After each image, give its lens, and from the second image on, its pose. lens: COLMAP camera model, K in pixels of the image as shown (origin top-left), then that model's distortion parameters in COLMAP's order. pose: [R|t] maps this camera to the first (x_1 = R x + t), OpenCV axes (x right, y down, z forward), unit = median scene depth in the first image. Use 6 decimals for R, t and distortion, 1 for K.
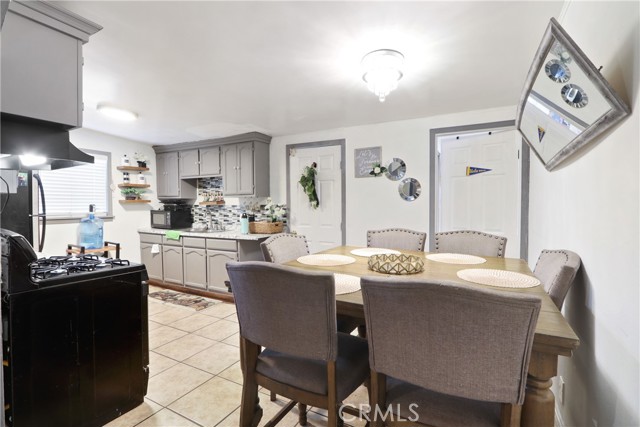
lens RADIAL K [[295.9, 0, 322.5], [0, 295.9, 212.8], [0, 0, 1]] dist [-0.016719, 0.001551]
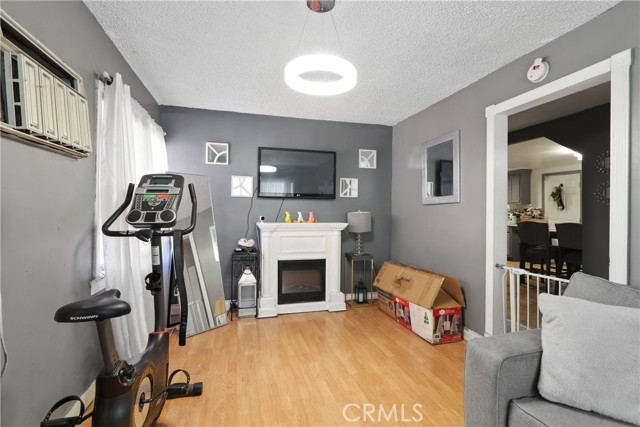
lens RADIAL K [[295.9, 0, 321.5], [0, 295.9, 212.8], [0, 0, 1]] dist [-0.016719, 0.001551]
pose [[0.698259, 0.007548, -0.715806, 0.196668], [-0.022195, 0.999692, -0.011109, 0.043104], [0.715501, 0.023645, 0.698211, -1.066864]]
